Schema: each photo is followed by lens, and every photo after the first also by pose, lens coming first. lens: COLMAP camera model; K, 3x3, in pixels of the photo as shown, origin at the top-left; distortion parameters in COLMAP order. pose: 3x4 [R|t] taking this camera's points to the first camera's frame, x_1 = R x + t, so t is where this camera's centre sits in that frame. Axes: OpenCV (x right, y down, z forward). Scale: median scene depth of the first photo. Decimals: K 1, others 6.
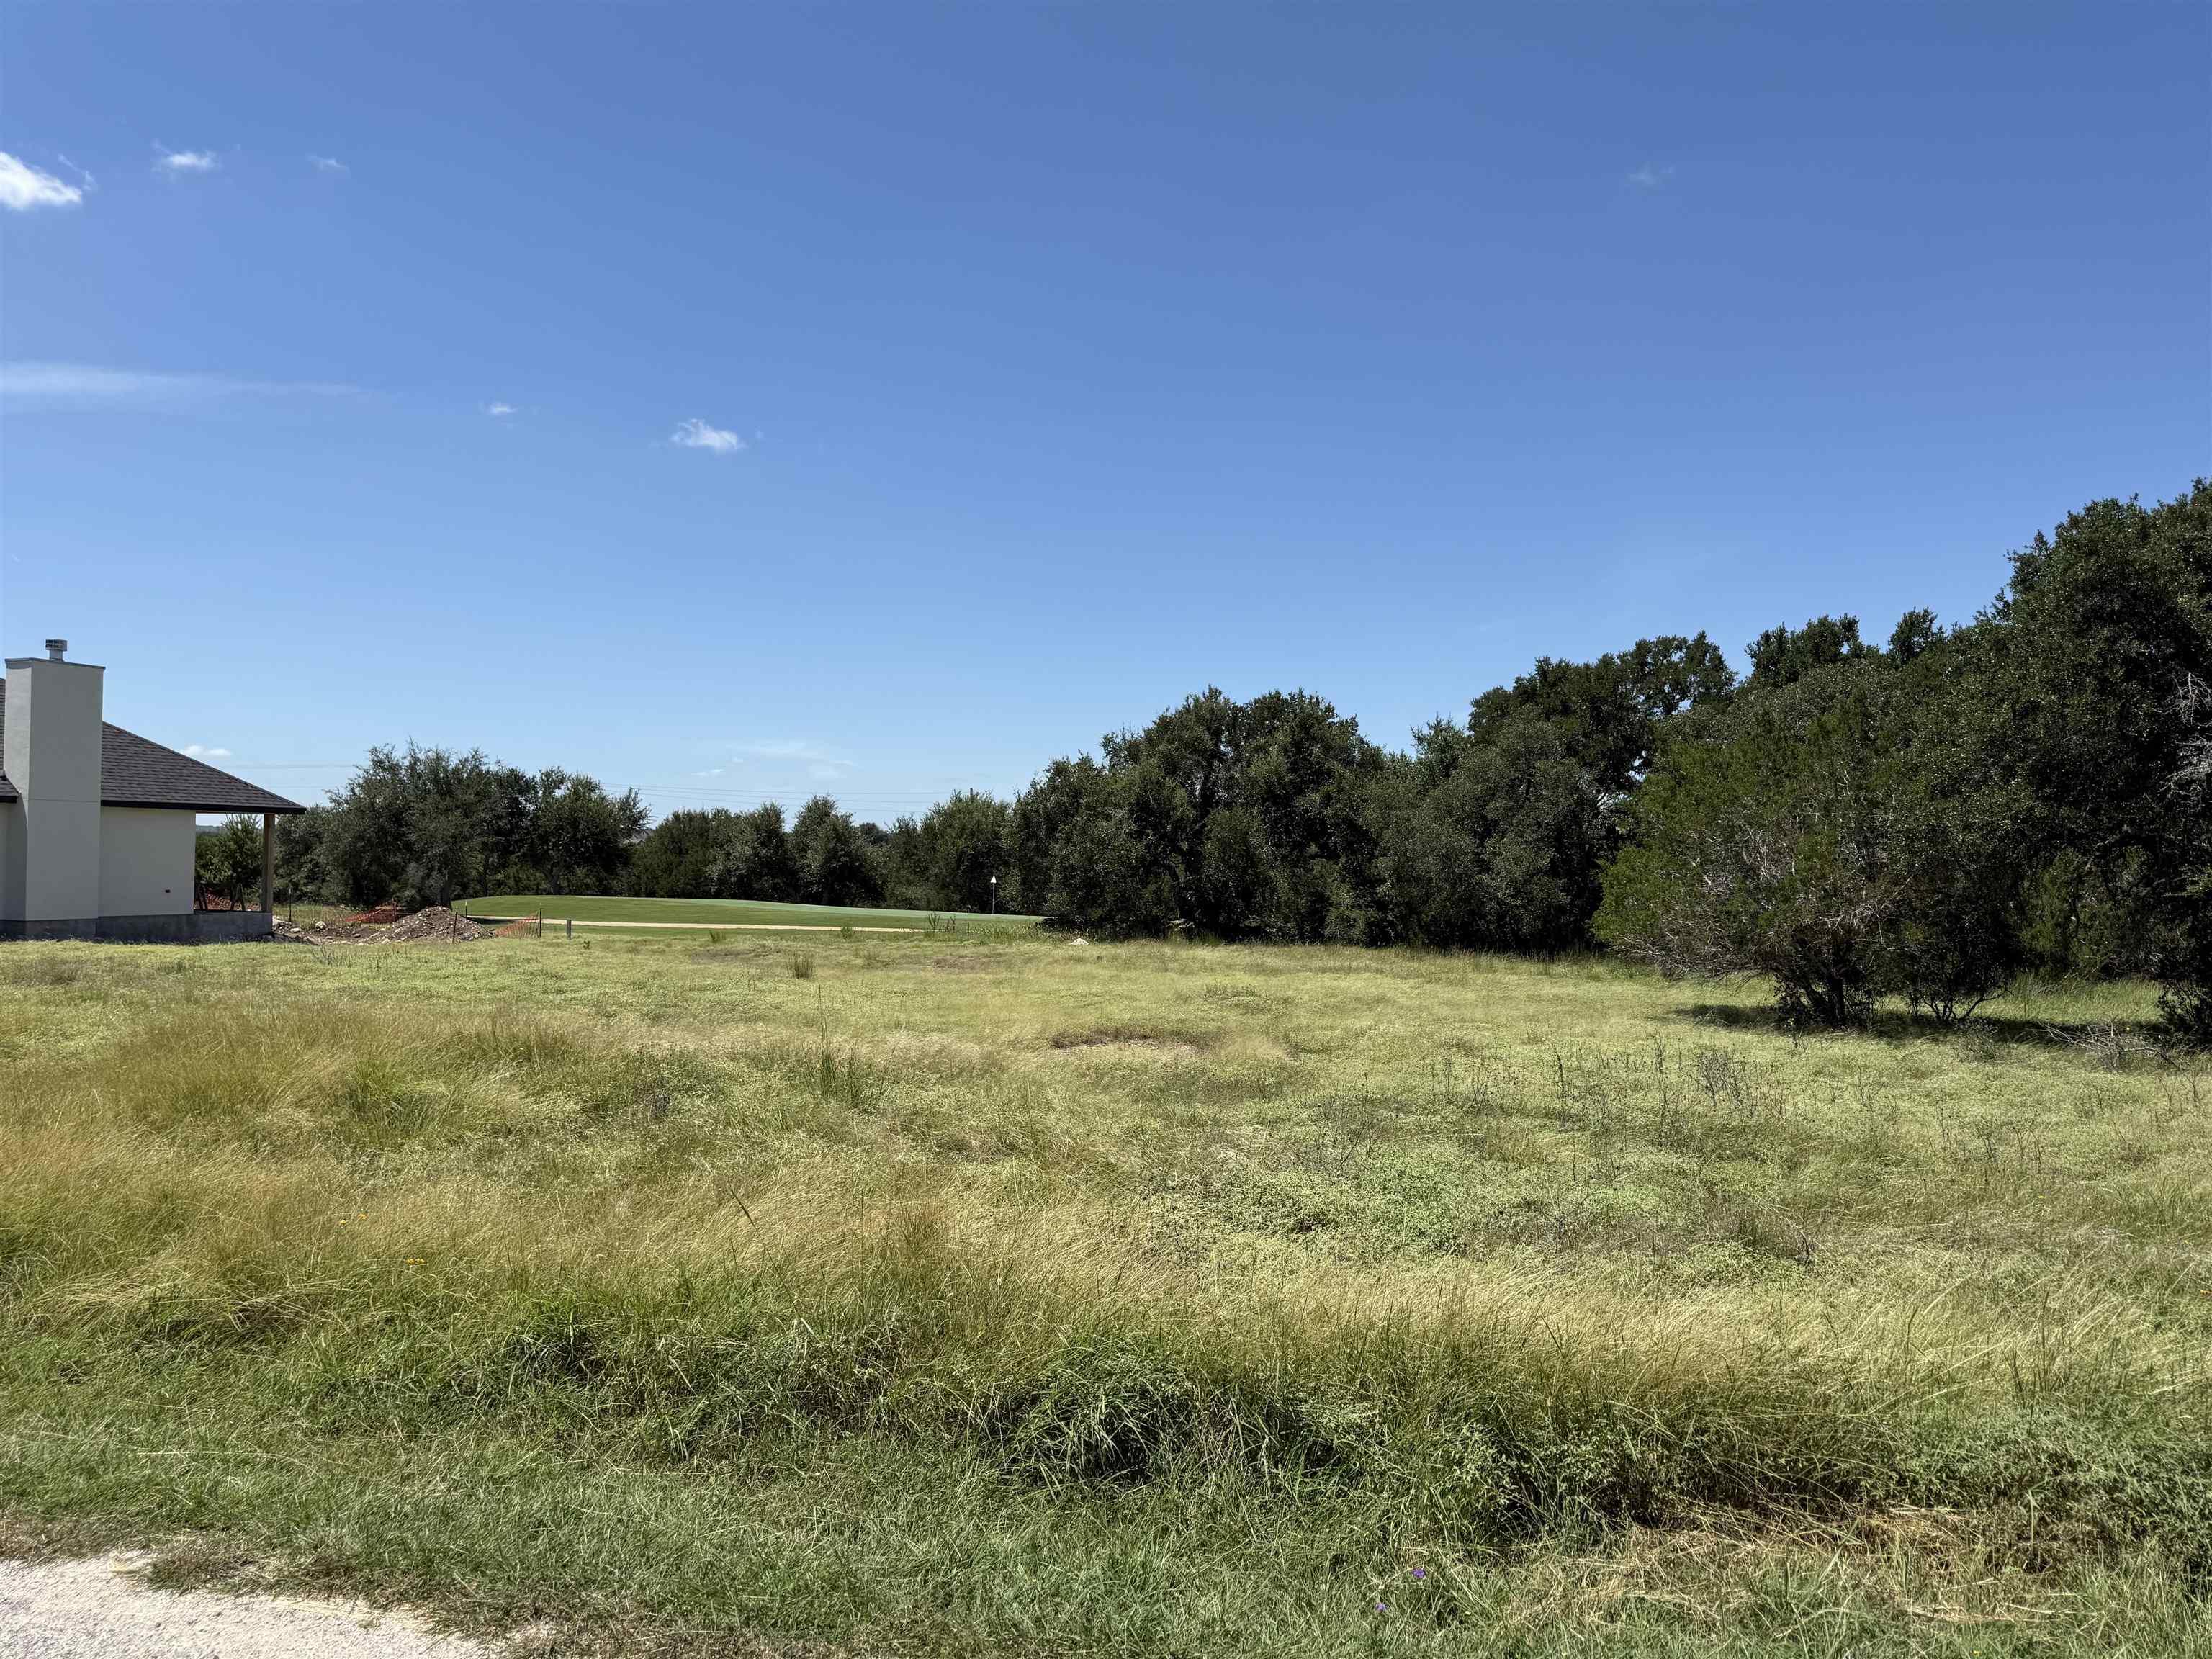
lens RADIAL K [[1539.3, 0, 1099.0], [0, 1539.3, 842.5], [0, 0, 1]] dist [0.101156, -0.135401]
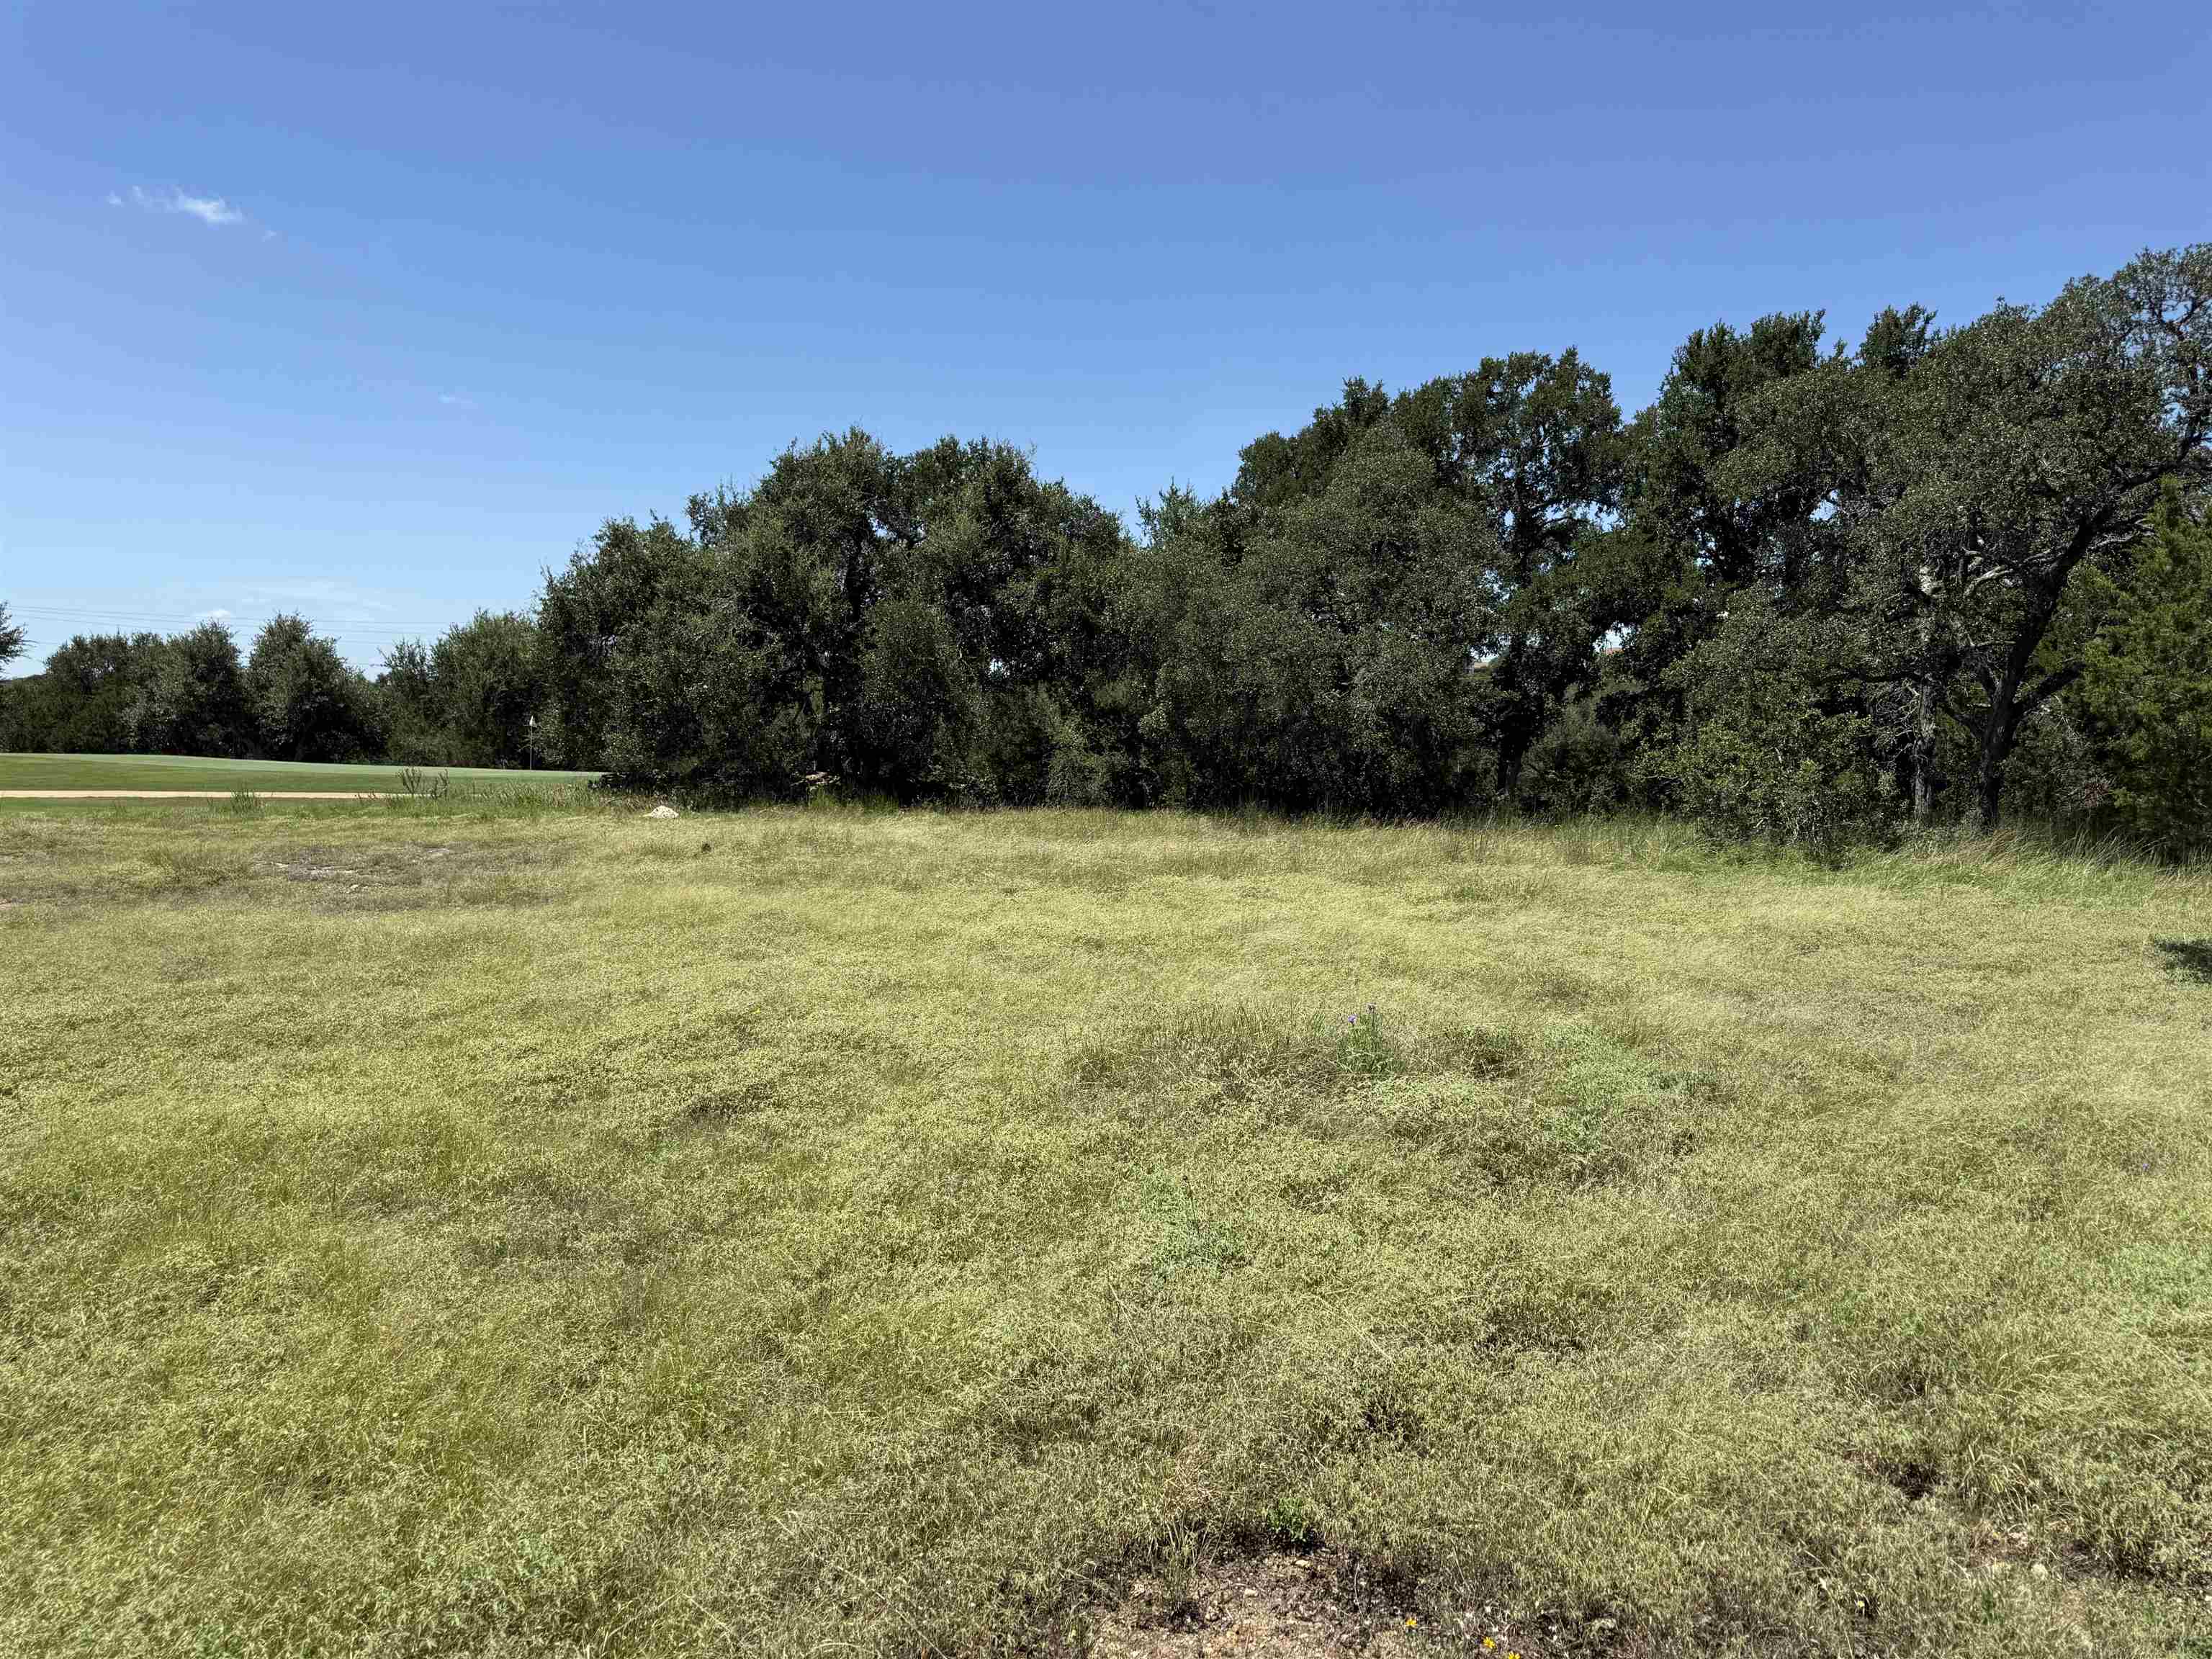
lens RADIAL K [[1539.3, 0, 1099.0], [0, 1539.3, 842.5], [0, 0, 1]] dist [0.101156, -0.135401]
pose [[0.964578, -0.026804, 0.262432, -0.007252], [0.001871, 0.995494, 0.094801, 0.018239], [-0.263791, -0.090952, 0.960282, 0.350731]]
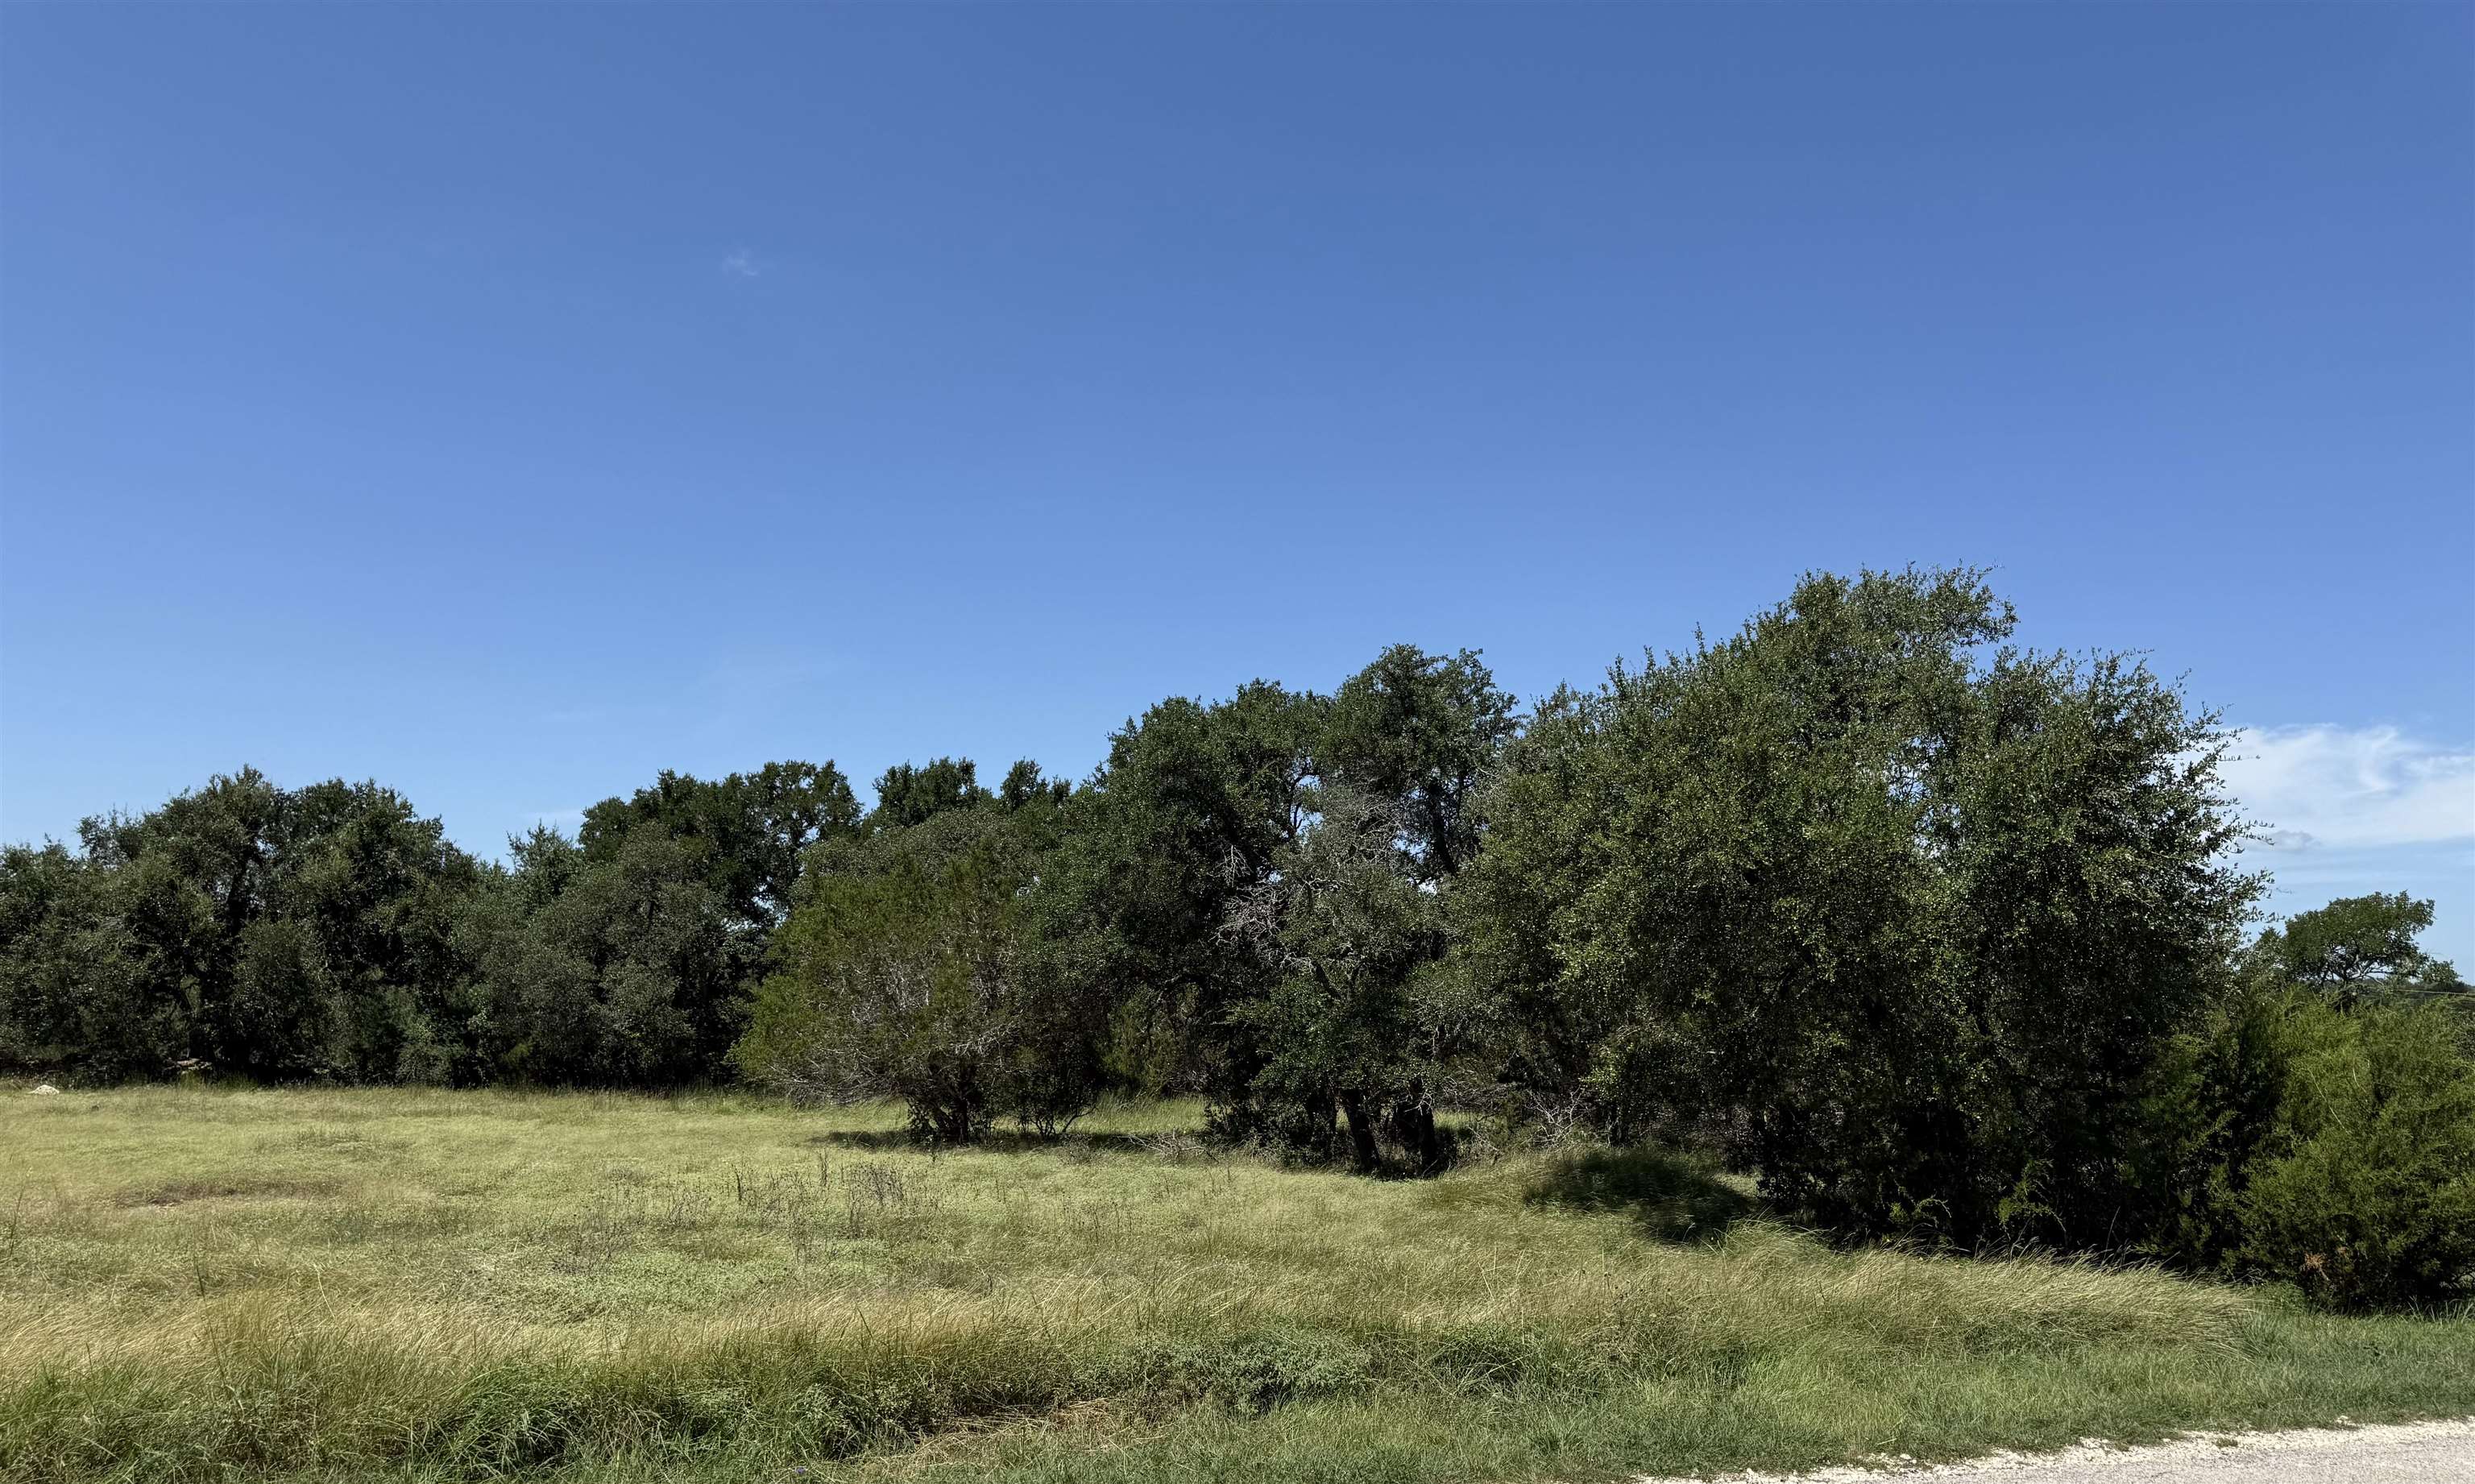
lens RADIAL K [[1719.8, 0, 1308.4], [0, 1719.8, 896.8], [0, 0, 1]] dist [0.007396, -0.047228]
pose [[0.792417, 0.045047, 0.608314, -0.032390], [-0.018609, 0.998590, -0.049706, -0.000011], [-0.609696, 0.028068, 0.792138, -0.044884]]
